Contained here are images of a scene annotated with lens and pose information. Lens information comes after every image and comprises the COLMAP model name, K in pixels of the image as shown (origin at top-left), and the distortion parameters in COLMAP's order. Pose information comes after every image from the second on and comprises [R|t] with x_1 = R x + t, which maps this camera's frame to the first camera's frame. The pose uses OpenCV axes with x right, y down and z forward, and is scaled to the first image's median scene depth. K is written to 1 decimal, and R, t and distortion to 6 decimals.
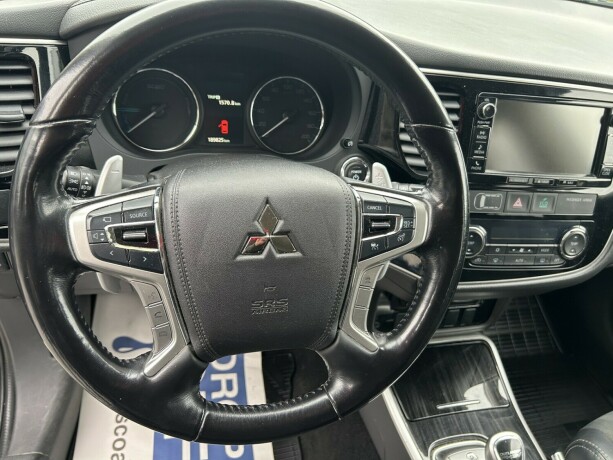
lens RADIAL K [[465.2, 0, 300.5], [0, 465.2, 225.5], [0, 0, 1]] dist [0.025117, -0.031722]
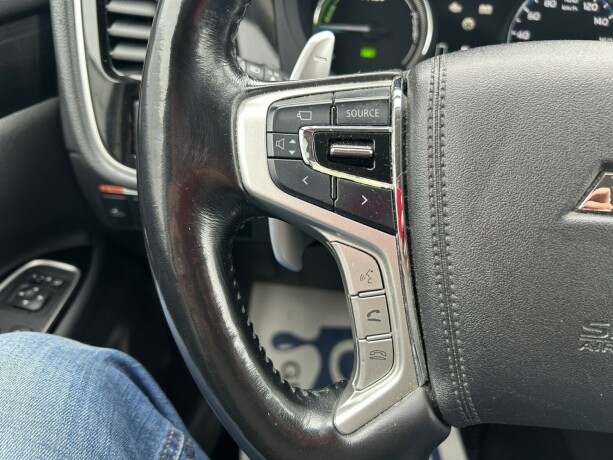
lens RADIAL K [[465.2, 0, 305.6], [0, 465.2, 232.8], [0, 0, 1]] dist [0.025117, -0.031722]
pose [[0.942522, 0.109109, -0.315829, -0.223567], [-0.116237, 0.993214, -0.003757, 0.111454], [0.313276, 0.040252, 0.948809, 0.489199]]
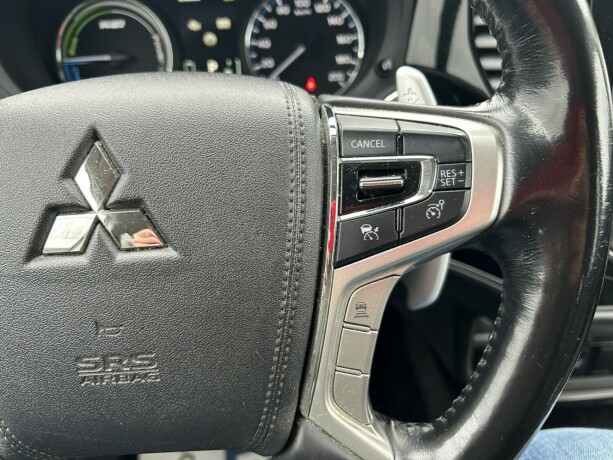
lens RADIAL K [[465.2, 0, 303.3], [0, 465.2, 226.9], [0, 0, 1]] dist [0.025117, -0.031722]
pose [[0.961185, -0.034852, -0.273696, 0.238595], [0.031859, 0.999374, -0.015374, 0.048129], [0.274060, 0.006057, 0.961693, 0.619186]]
